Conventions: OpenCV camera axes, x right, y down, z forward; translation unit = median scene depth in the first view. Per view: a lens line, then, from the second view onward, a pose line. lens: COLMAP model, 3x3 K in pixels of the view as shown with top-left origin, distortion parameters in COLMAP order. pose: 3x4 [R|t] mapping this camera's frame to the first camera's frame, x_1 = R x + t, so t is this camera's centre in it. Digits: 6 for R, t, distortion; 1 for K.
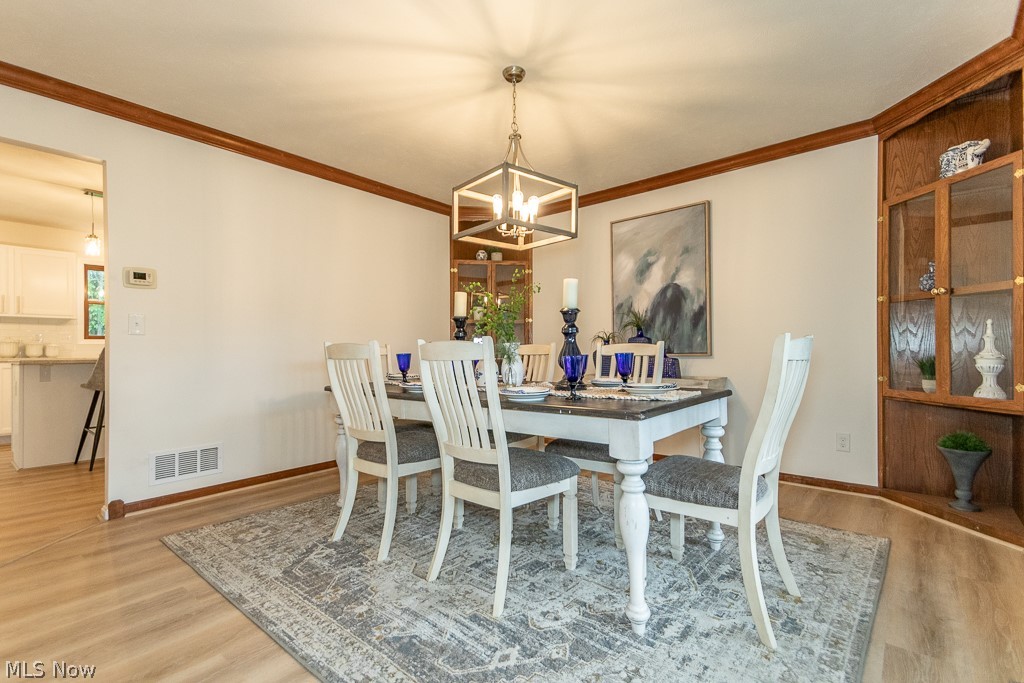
lens RADIAL K [[461.6, 0, 539.2], [0, 461.6, 351.2], [0, 0, 1]] dist [0.039913, -0.000057]
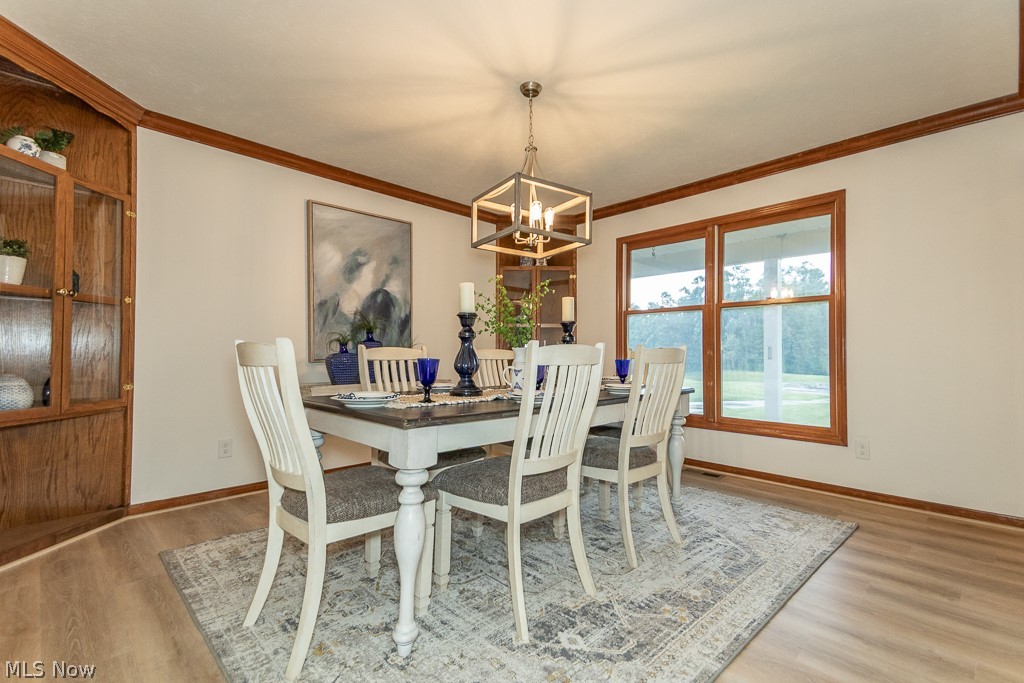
lens RADIAL K [[468.8, 0, 514.6], [0, 468.8, 346.2], [0, 0, 1]] dist [0.031894, -0.000258]
pose [[0.127806, 0.022918, 0.991534, -0.912825], [-0.002476, 0.999737, -0.022788, 0.002589], [-0.991796, 0.000457, 0.127829, 0.756923]]
